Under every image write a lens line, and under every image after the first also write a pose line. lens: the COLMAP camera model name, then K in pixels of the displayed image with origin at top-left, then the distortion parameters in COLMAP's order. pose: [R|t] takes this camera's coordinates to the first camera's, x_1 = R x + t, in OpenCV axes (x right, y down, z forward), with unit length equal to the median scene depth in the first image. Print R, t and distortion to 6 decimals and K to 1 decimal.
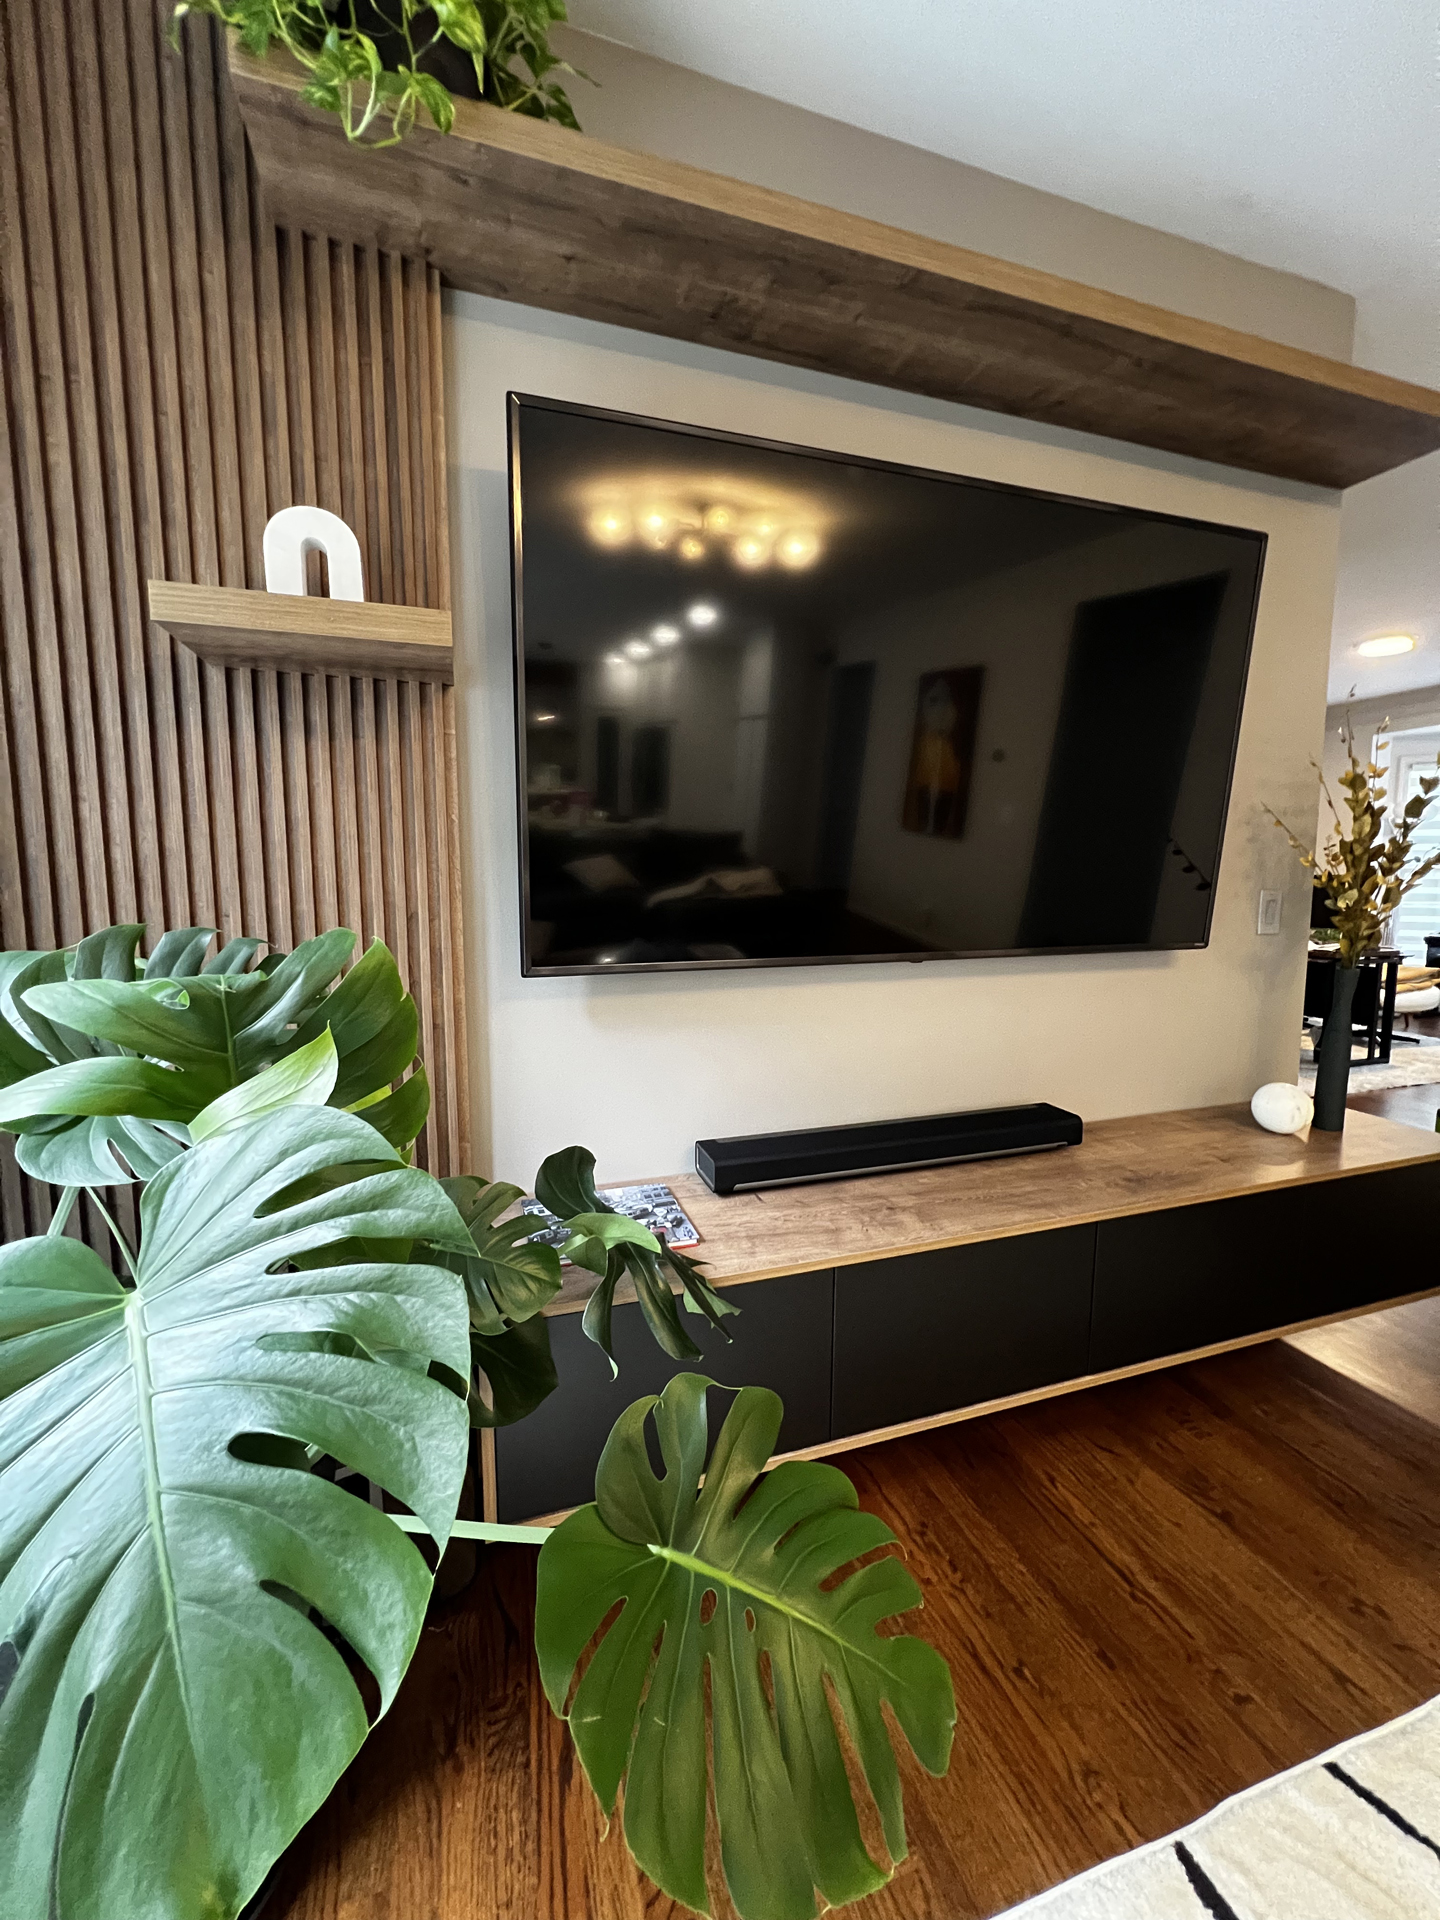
lens RADIAL K [[774.1, 0, 716.4], [0, 774.1, 954.9], [0, 0, 1]] dist [-0.002997, 0.001939]
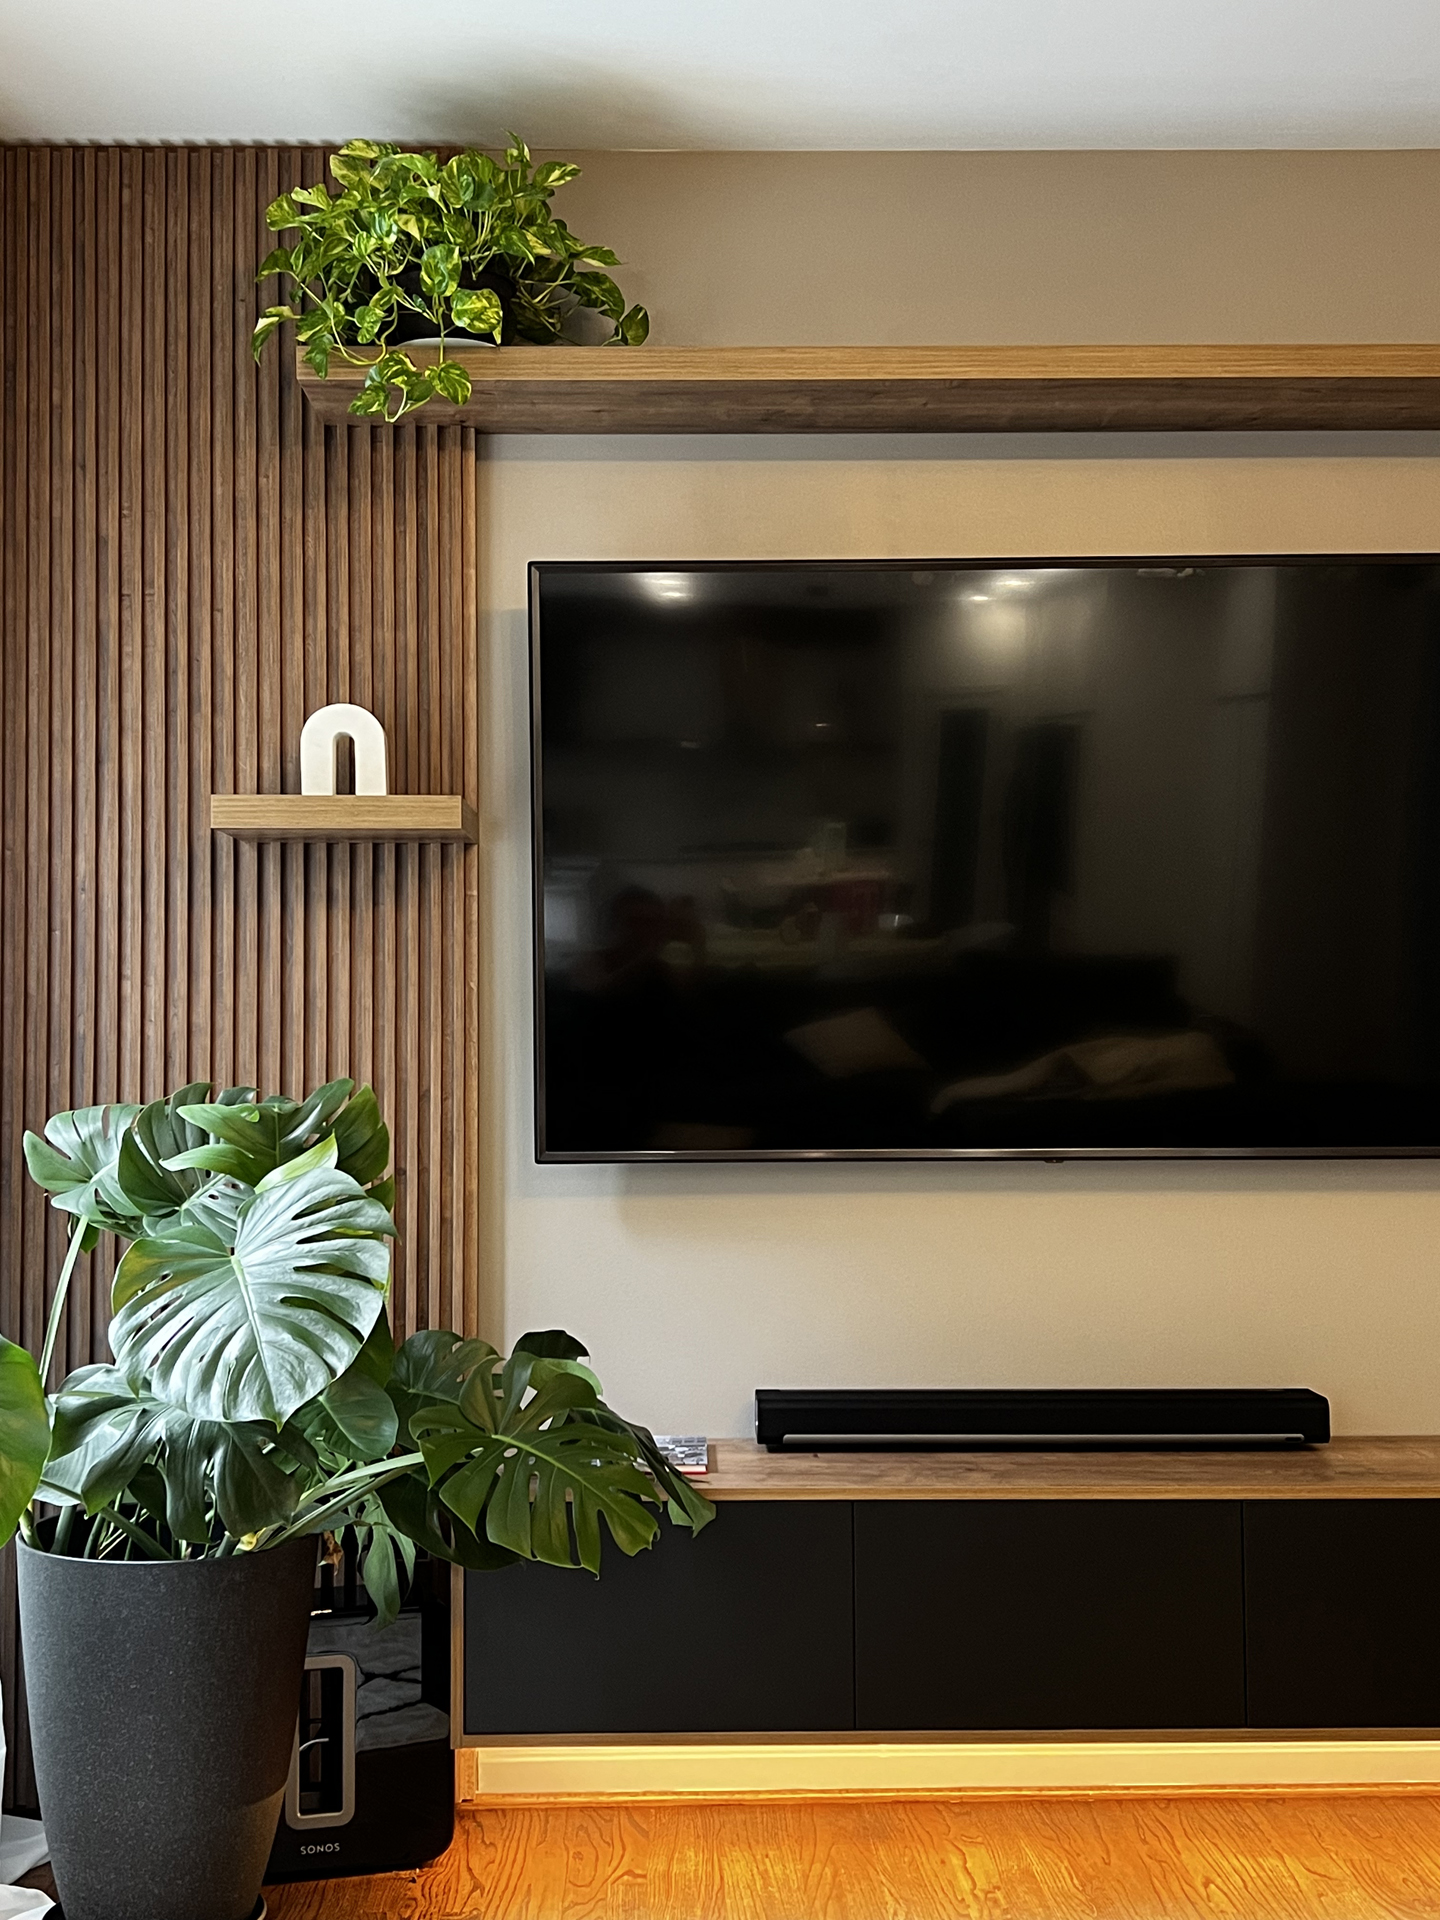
lens RADIAL K [[2258.5, 0, 718.3], [0, 2258.5, 978.1], [0, 0, 1]] dist [0.105351, 0.000000]
pose [[0.953818, -0.018117, -0.299838, 0.764063], [-0.025438, 0.989722, -0.140722, 0.186893], [0.299306, 0.141851, 0.943554, -1.478221]]
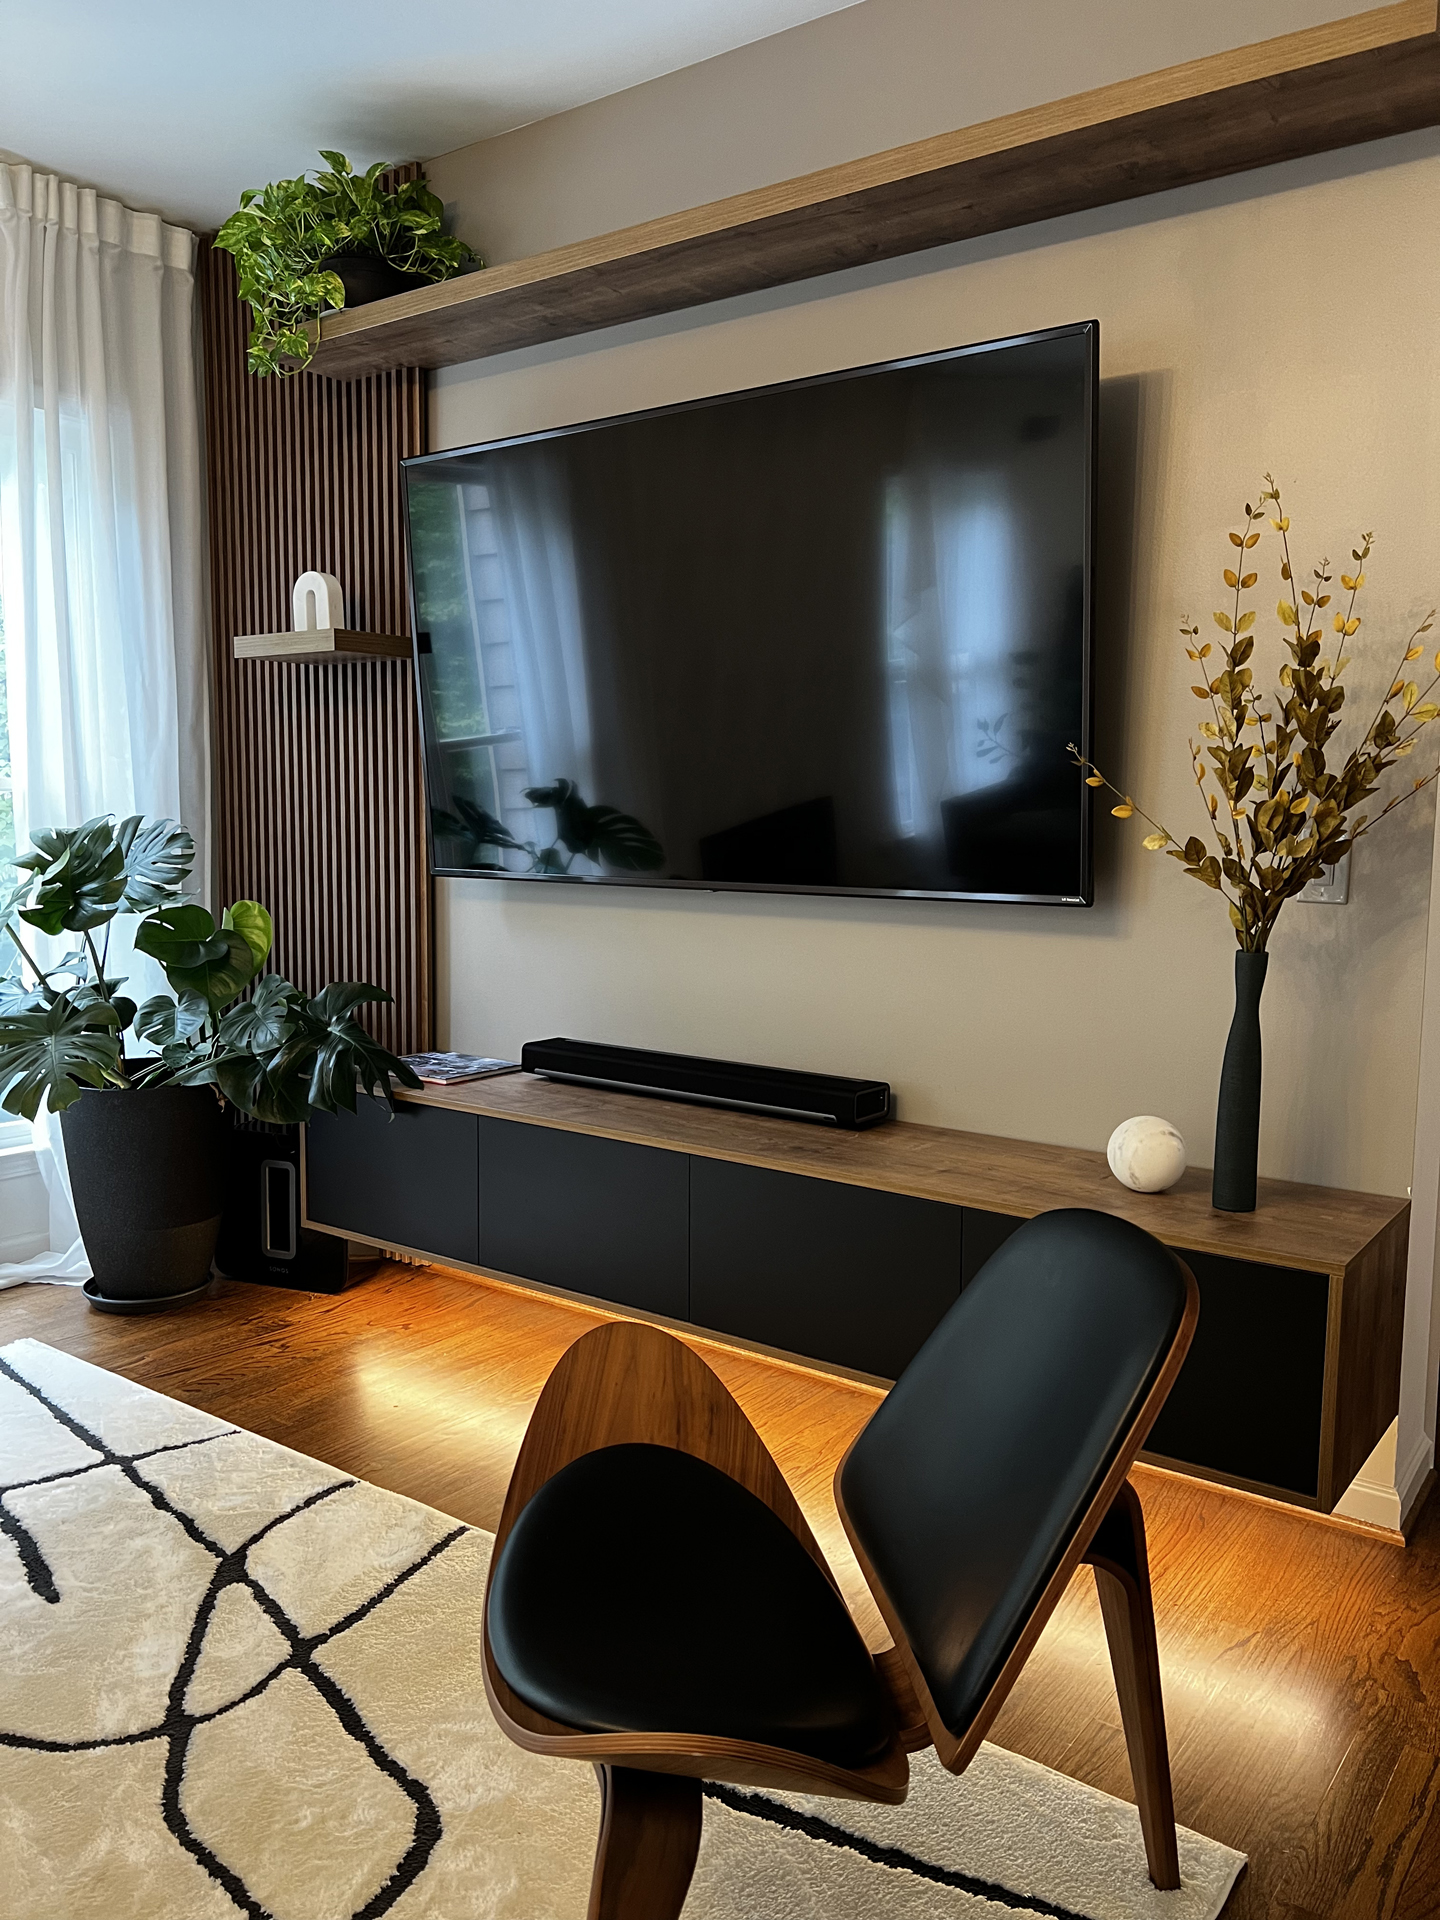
lens RADIAL K [[1460.2, 0, 715.2], [0, 1460.2, 956.9], [0, 0, 1]] dist [0.046069, -0.029063]
pose [[0.570771, 0.087765, -0.816405, 2.205220], [-0.097725, 0.994465, 0.038584, 0.027219], [0.815273, 0.057760, 0.576189, -0.043296]]
